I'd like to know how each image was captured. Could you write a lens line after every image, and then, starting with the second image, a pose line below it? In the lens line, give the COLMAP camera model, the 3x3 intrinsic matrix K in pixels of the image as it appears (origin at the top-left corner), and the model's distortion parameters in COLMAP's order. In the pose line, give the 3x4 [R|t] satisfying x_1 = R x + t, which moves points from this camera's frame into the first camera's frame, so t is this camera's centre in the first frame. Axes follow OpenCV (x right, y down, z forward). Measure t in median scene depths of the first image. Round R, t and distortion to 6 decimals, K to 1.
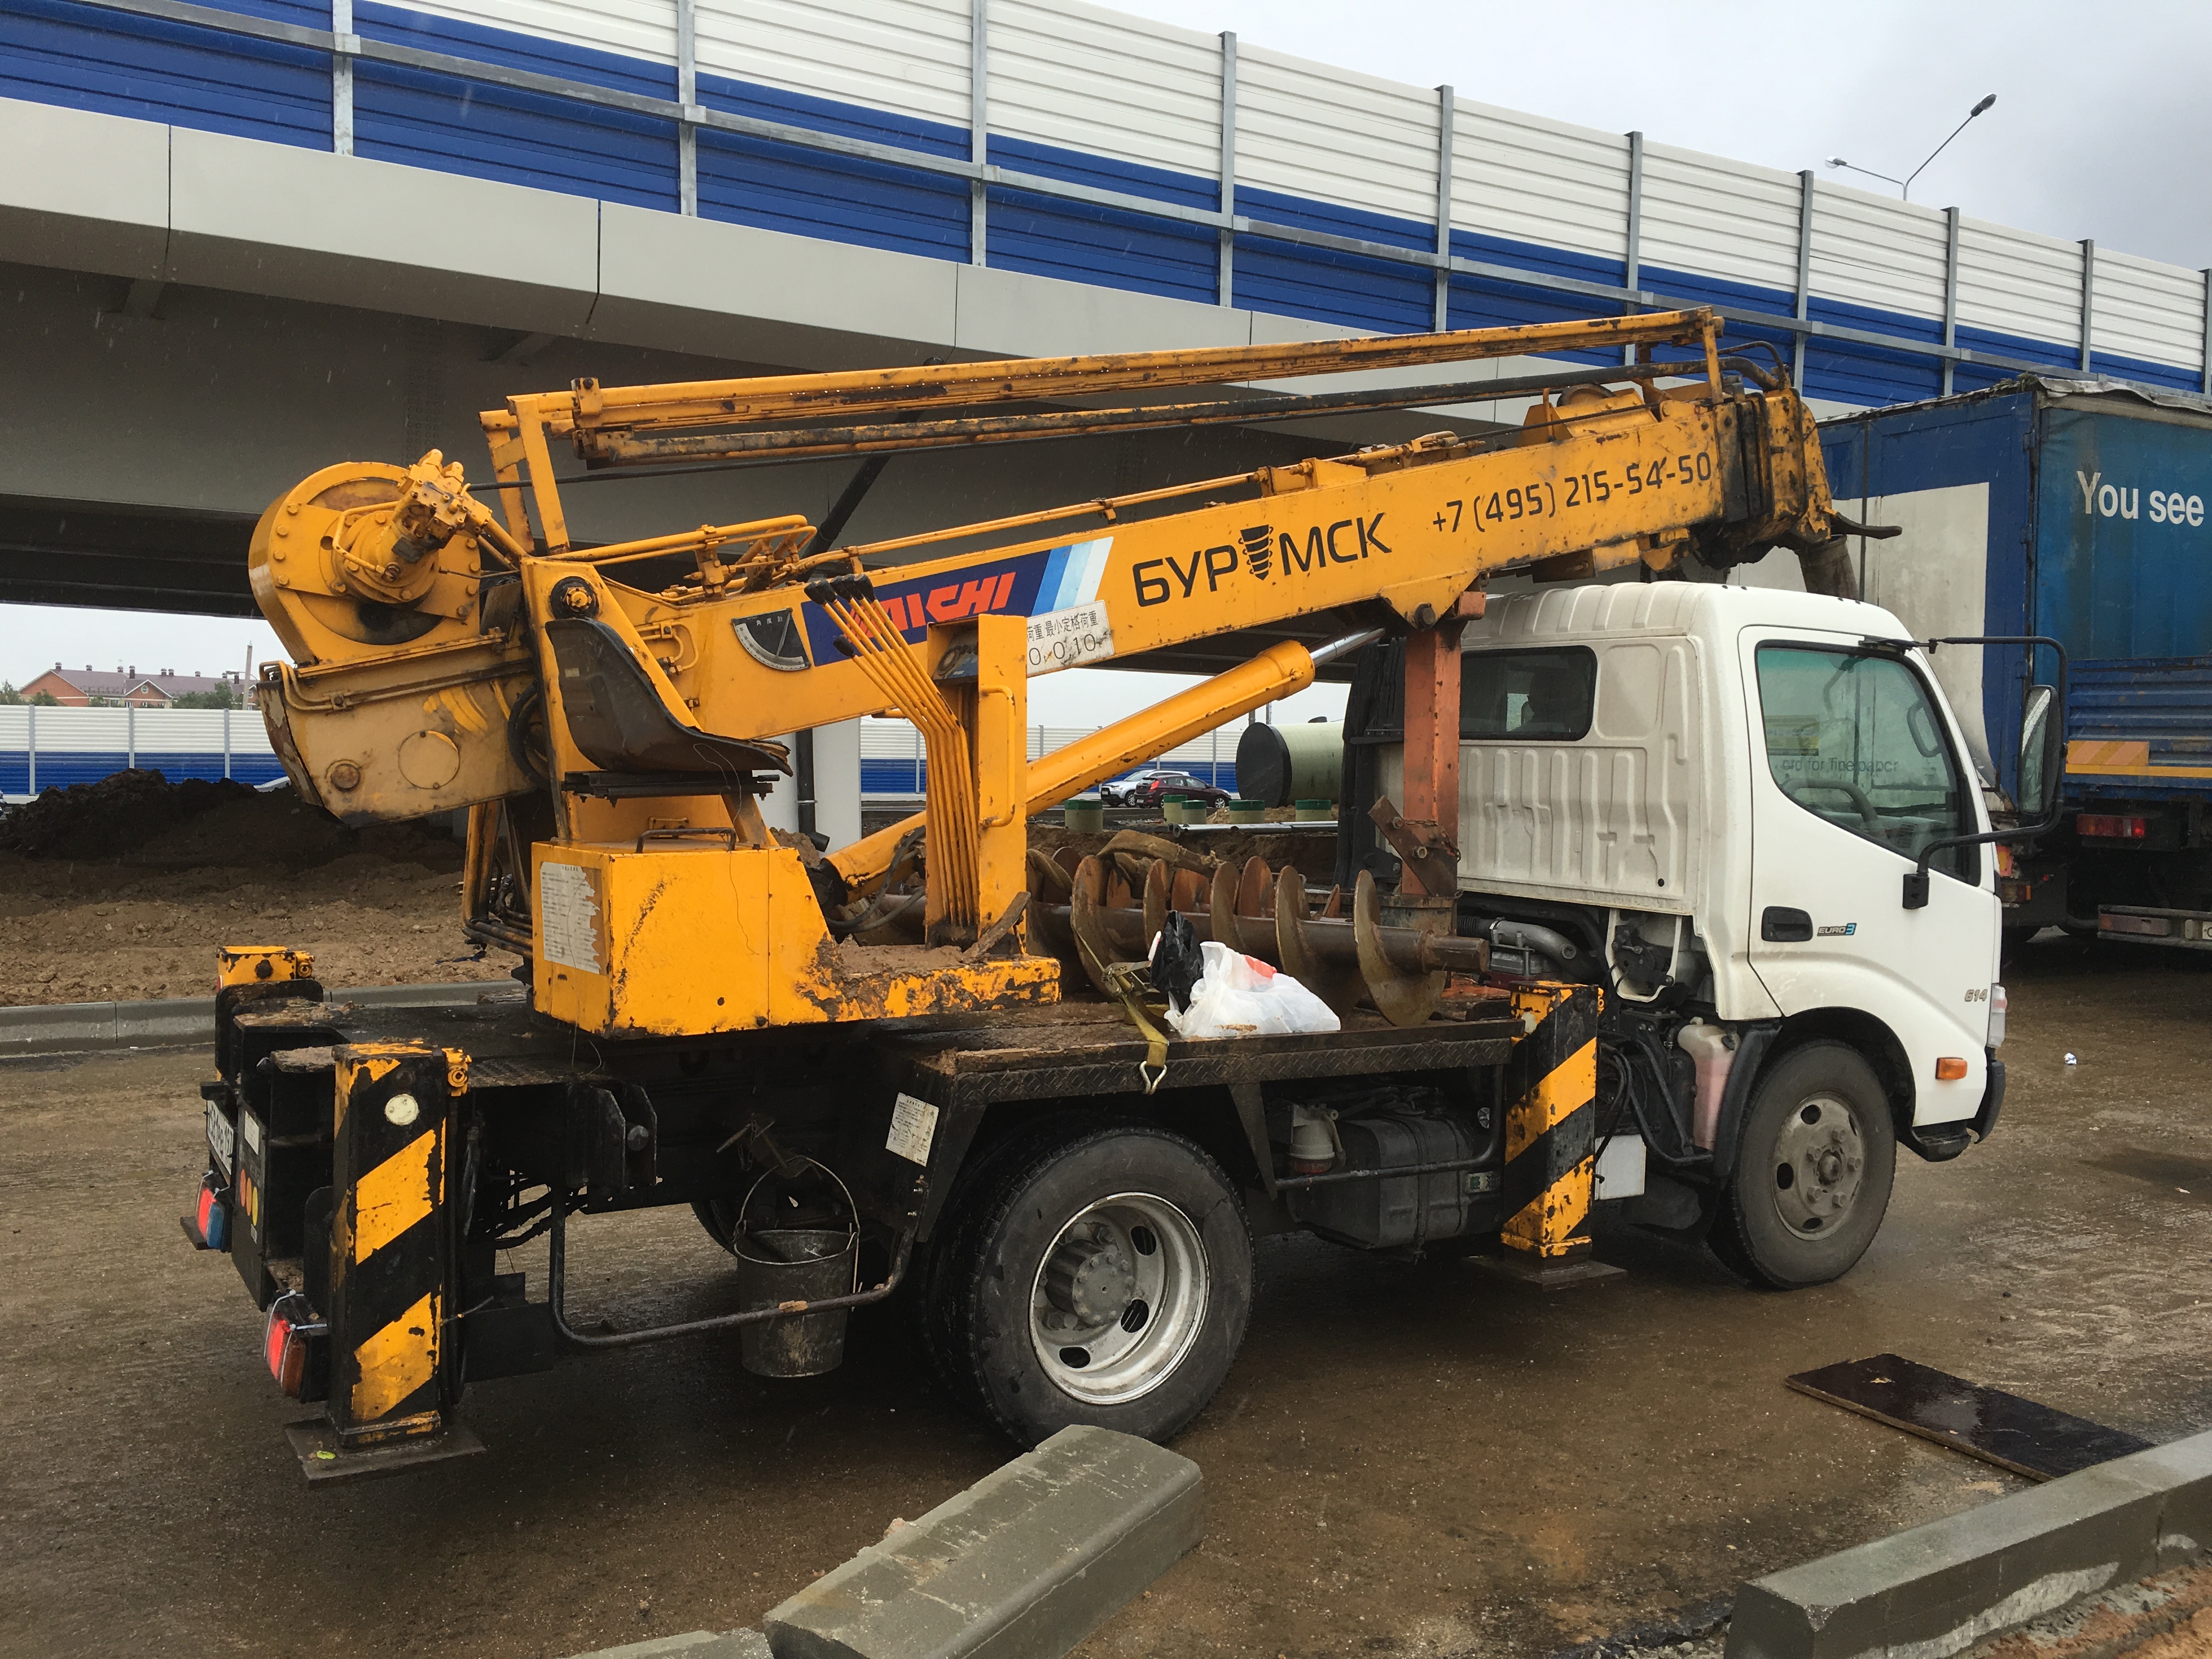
lens RADIAL K [[1909.3, 0, 1106.0], [0, 1909.3, 826.9], [0, 0, 1]] dist [-0.009274, -0.004001]
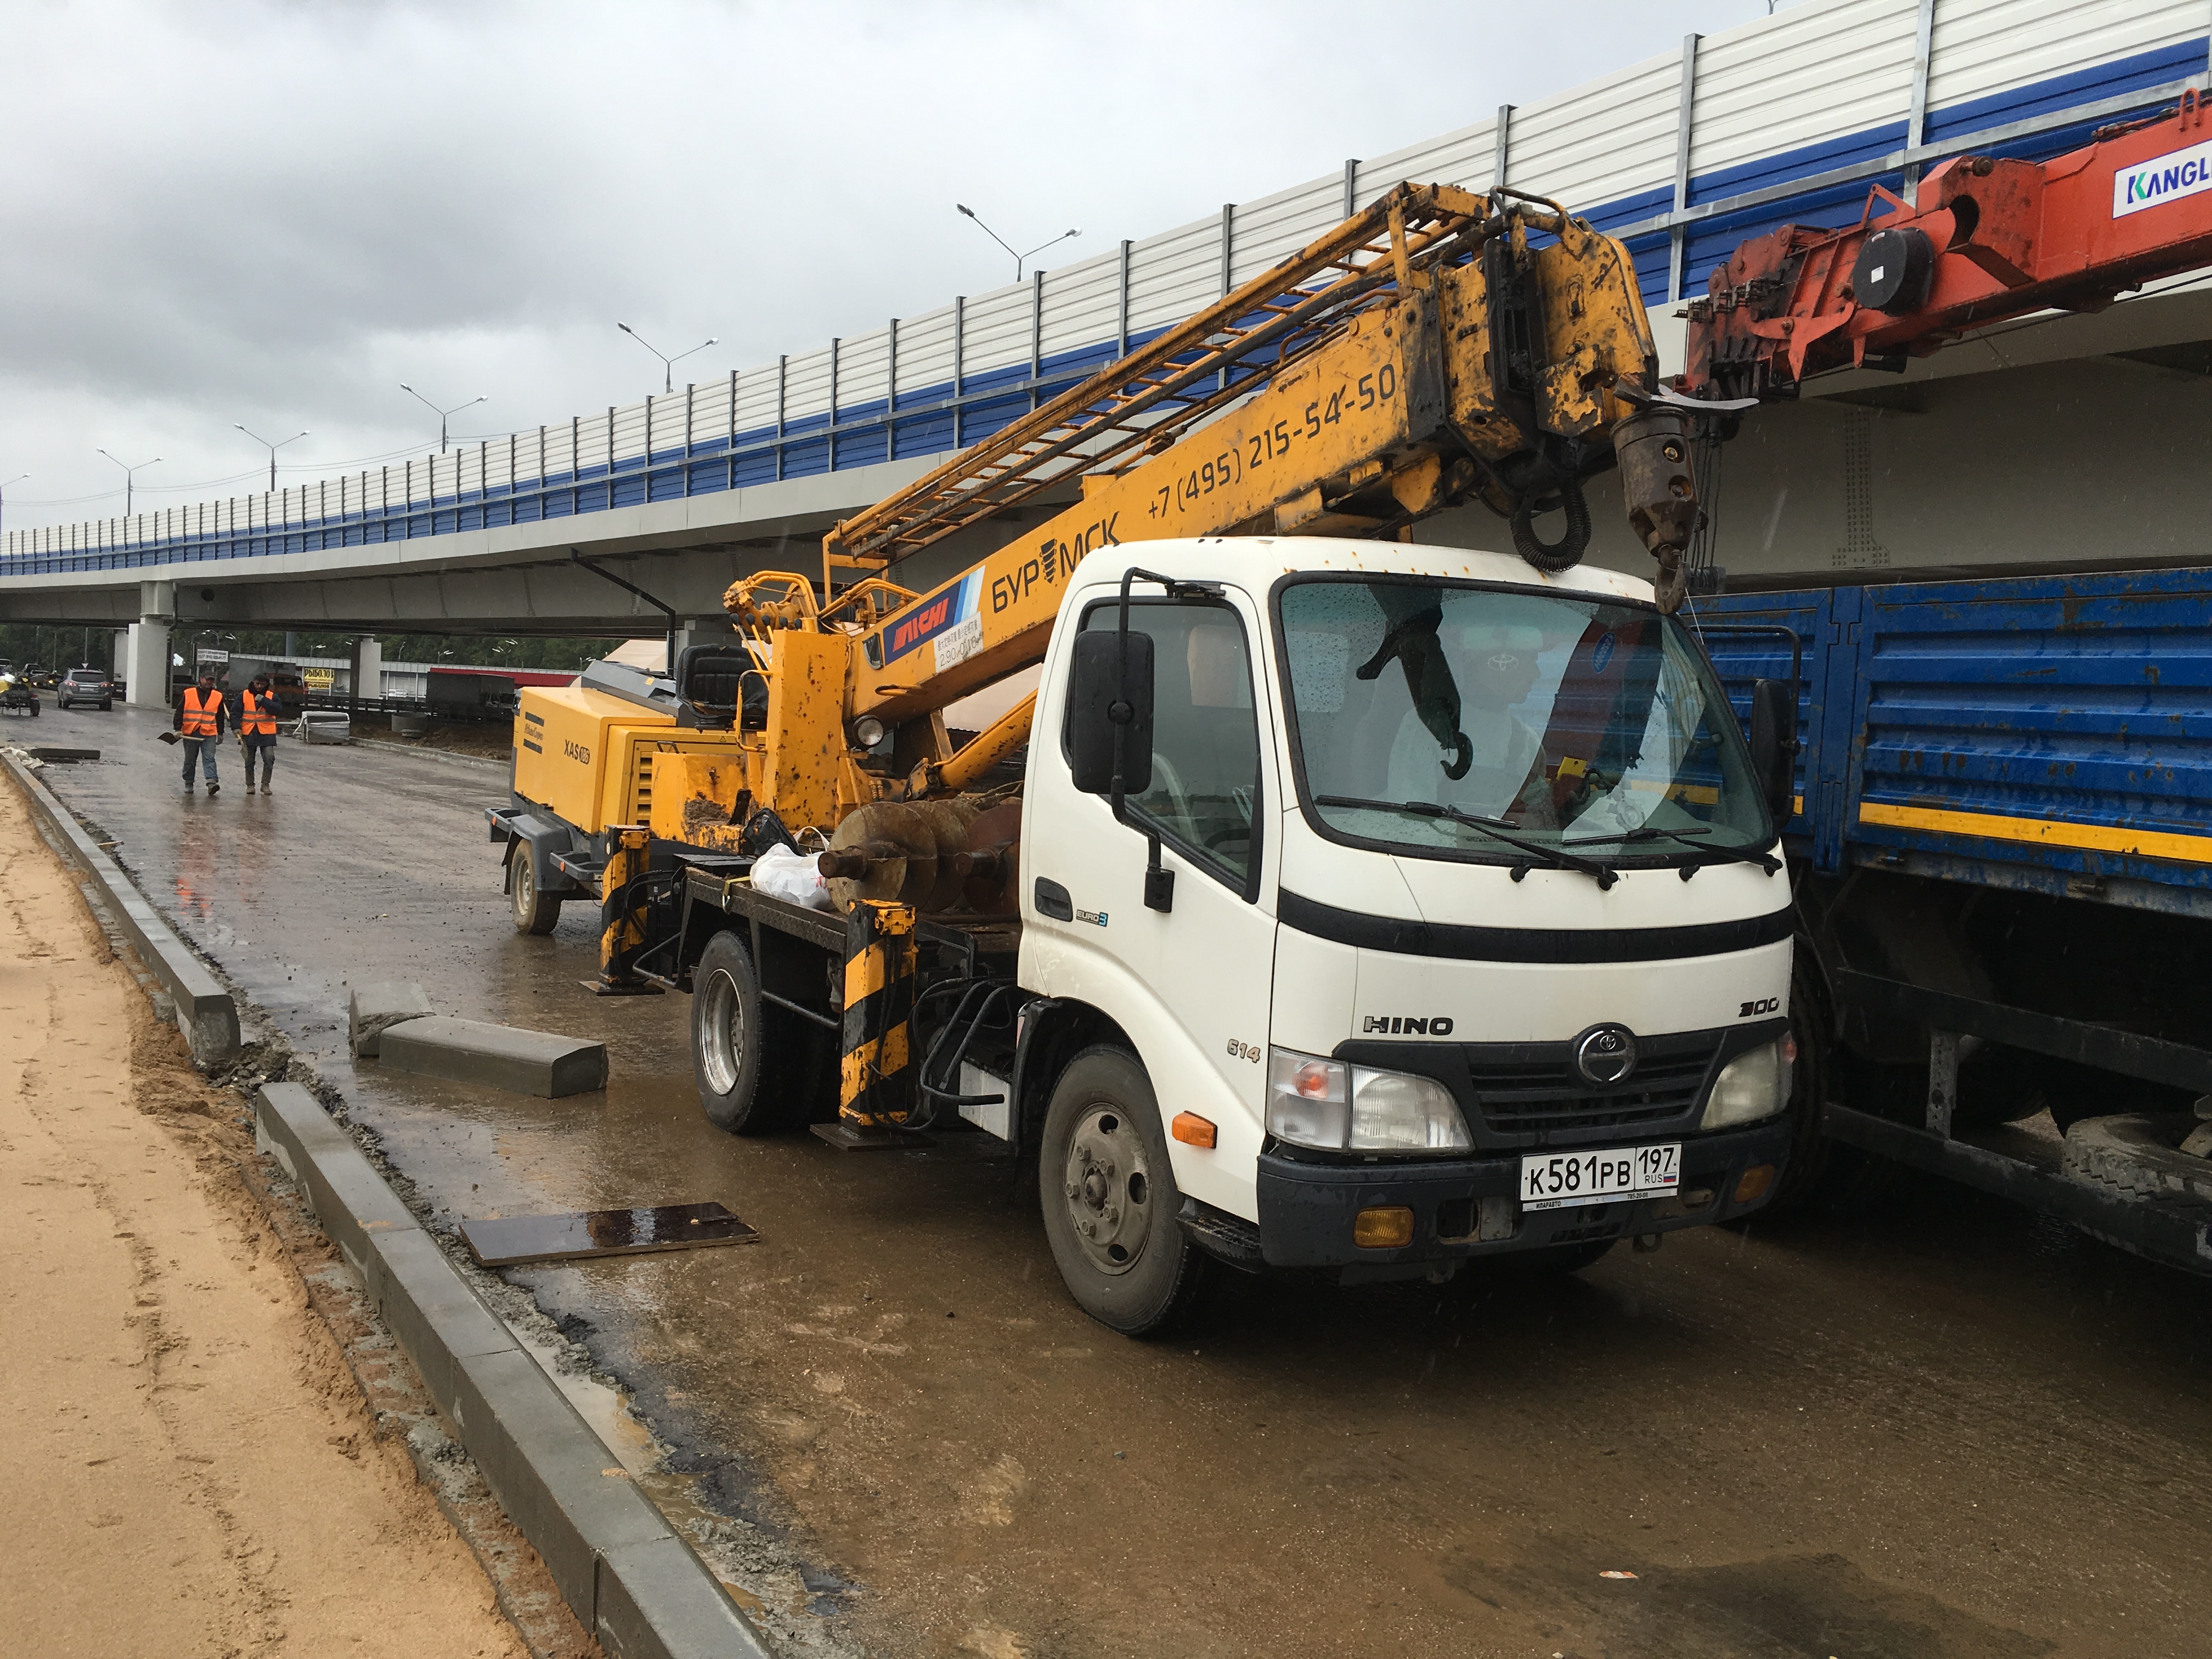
lens RADIAL K [[1909.3, 0, 1105.1], [0, 1909.3, 829.5], [0, 0, 1]] dist [-0.009274, -0.004001]
pose [[0.001001, 0.042184, -0.999109, 1.212923], [-0.090618, 0.995003, 0.041920, -0.023165], [0.995885, 0.090496, 0.004818, 0.953179]]
